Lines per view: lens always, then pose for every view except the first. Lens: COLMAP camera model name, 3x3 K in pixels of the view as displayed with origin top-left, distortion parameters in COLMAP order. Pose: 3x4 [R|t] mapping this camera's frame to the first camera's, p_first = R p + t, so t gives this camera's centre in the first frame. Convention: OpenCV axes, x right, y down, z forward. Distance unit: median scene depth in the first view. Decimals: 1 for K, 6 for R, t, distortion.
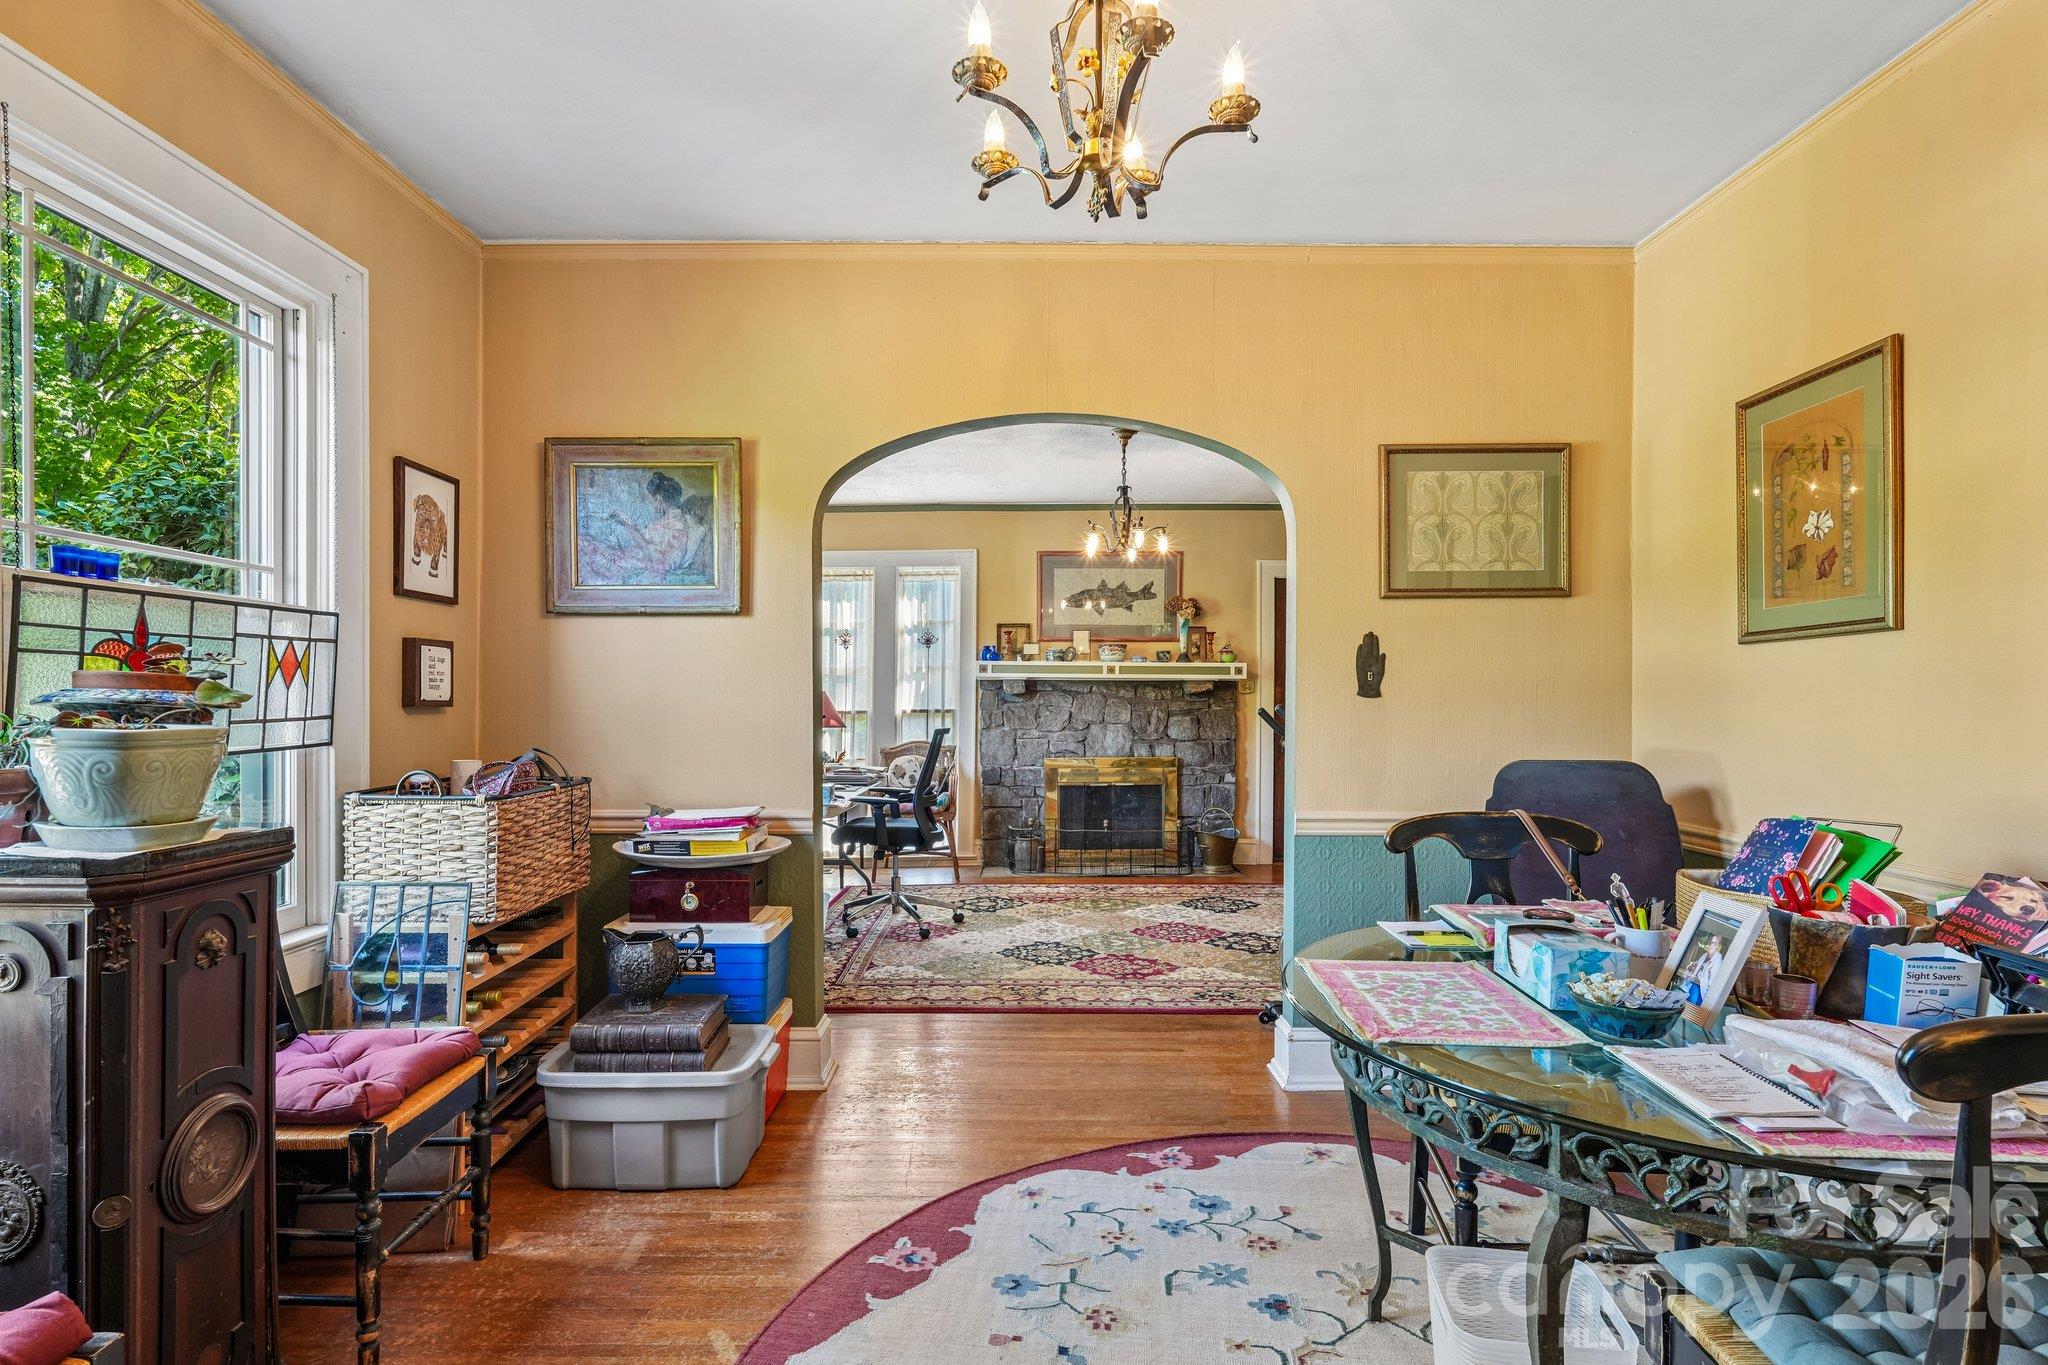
lens RADIAL K [[1006.7, 0, 1023.8], [0, 1006.7, 691.1], [0, 0, 1]] dist [0.003025, -0.001447]
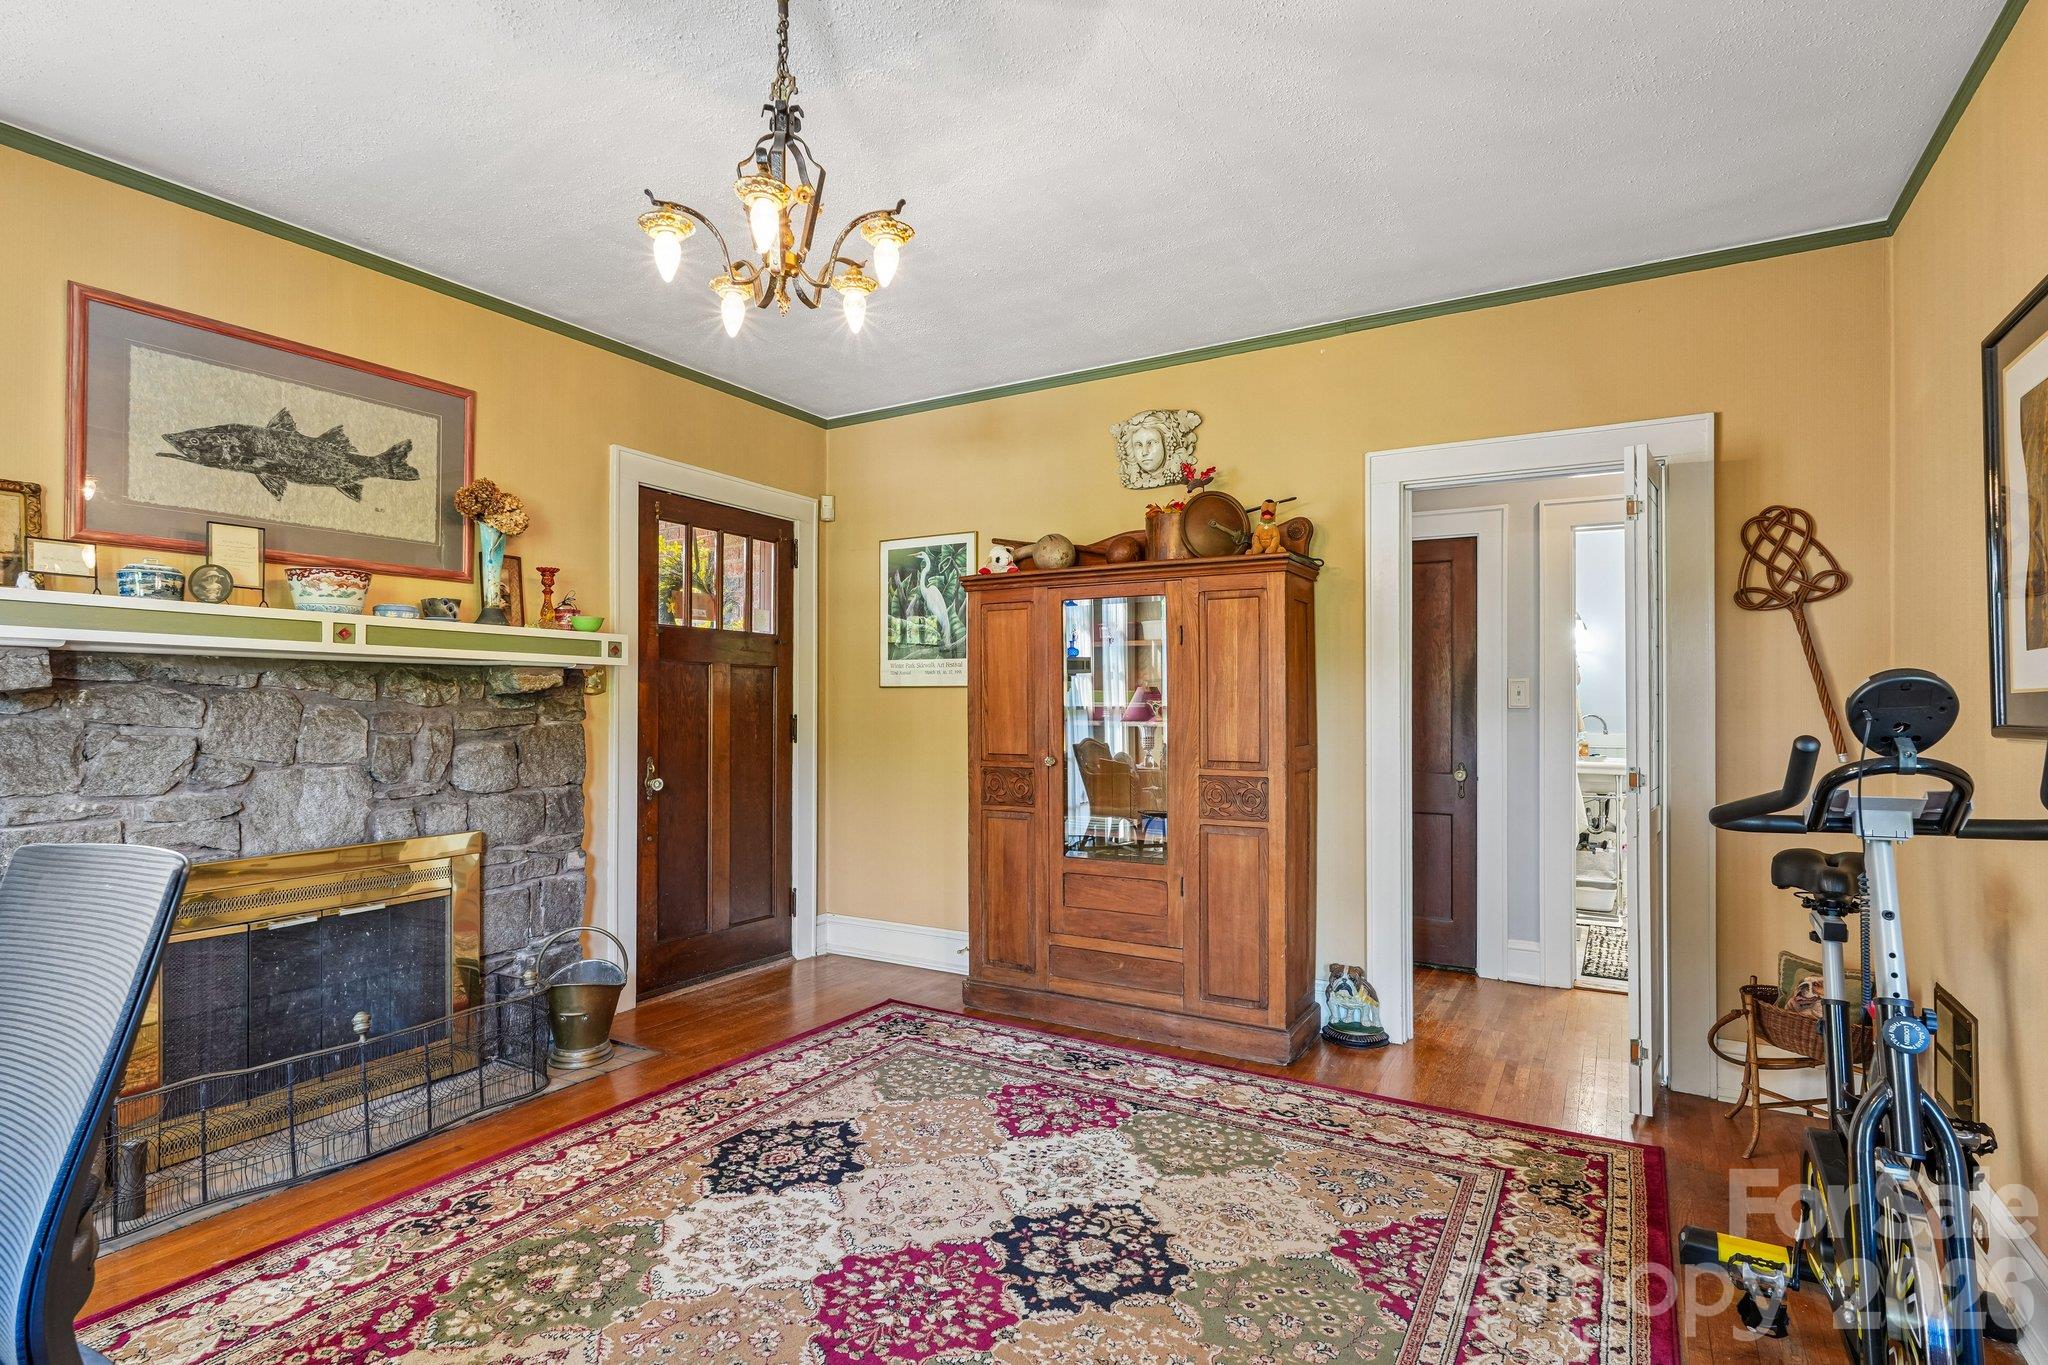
lens RADIAL K [[1006.7, 0, 1024.3], [0, 1006.7, 688.1], [0, 0, 1]] dist [0.003025, -0.001447]
pose [[0.511341, 0.012247, 0.859291, -0.117051], [-0.007173, 0.999924, -0.009983, 0.002969], [-0.859348, -0.001059, 0.511390, 0.545463]]
